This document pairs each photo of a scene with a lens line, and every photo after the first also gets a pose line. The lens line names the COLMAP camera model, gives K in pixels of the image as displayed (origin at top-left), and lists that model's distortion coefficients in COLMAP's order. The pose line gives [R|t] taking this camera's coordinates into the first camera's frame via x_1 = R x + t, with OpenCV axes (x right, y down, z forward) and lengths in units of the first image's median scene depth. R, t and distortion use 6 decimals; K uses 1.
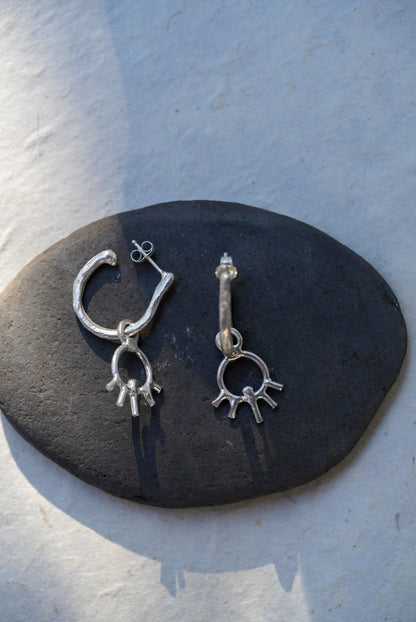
lens RADIAL K [[2120.2, 0, 208.0], [0, 2120.2, 311.0], [0, 0, 1]] dist [-0.158075, 0.160064]
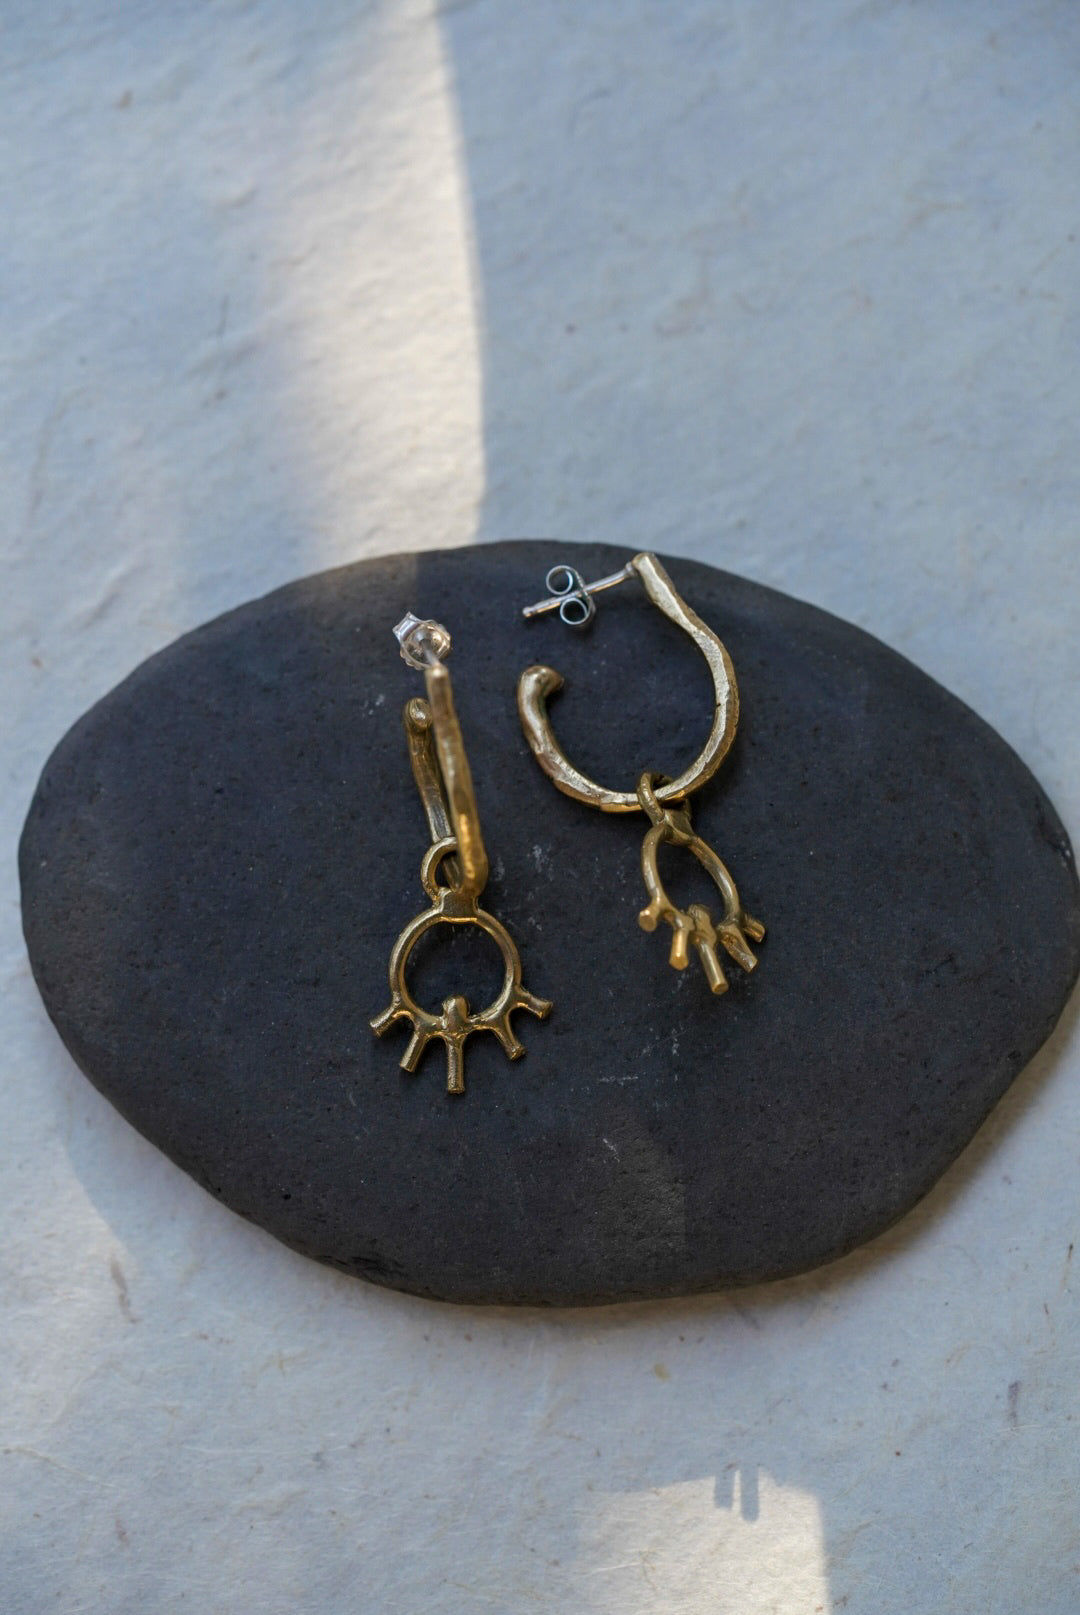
lens RADIAL K [[5505.1, 0, 540.0], [0, 5505.1, 807.5], [0, 0, 1]] dist [-0.158075, 0.160064]
pose [[0.993707, 0.110511, -0.018293, 0.008770], [-0.111904, 0.986644, -0.118370, 0.120719], [0.004968, 0.119672, 0.992801, -0.023539]]
